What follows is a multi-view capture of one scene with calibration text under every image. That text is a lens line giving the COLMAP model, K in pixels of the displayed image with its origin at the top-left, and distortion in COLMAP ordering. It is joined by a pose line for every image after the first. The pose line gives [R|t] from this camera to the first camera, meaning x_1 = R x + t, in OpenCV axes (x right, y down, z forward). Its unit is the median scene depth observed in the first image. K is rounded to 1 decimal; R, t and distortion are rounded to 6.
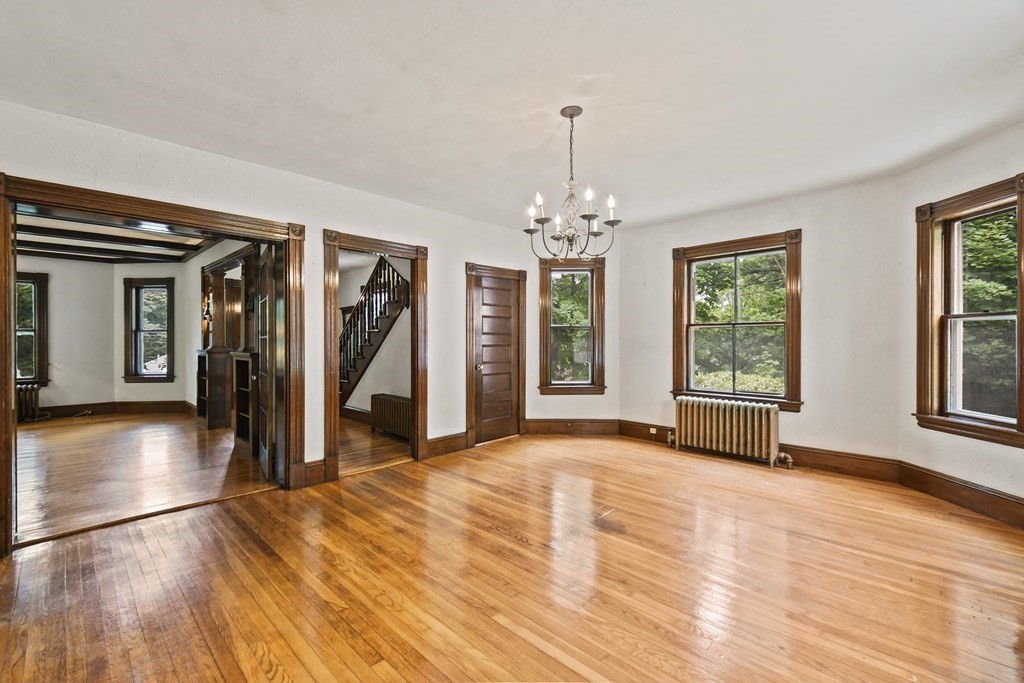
lens RADIAL K [[445.0, 0, 507.2], [0, 445.0, 339.3], [0, 0, 1]] dist [0.016322, -0.000023]
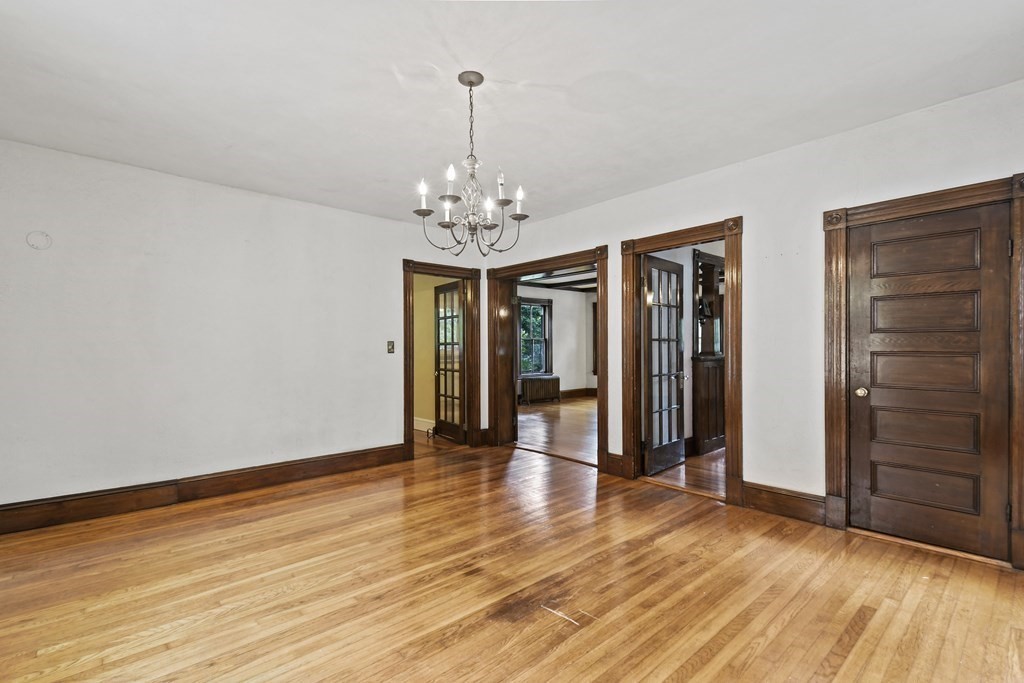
lens RADIAL K [[478.8, 0, 507.7], [0, 478.8, 348.1], [0, 0, 1]] dist [0.037209, 0.000074]
pose [[-0.067485, 0.005715, -0.997704, 0.712511], [0.010532, 0.999932, 0.005016, 0.000603], [0.997665, -0.010170, -0.067540, 0.753075]]
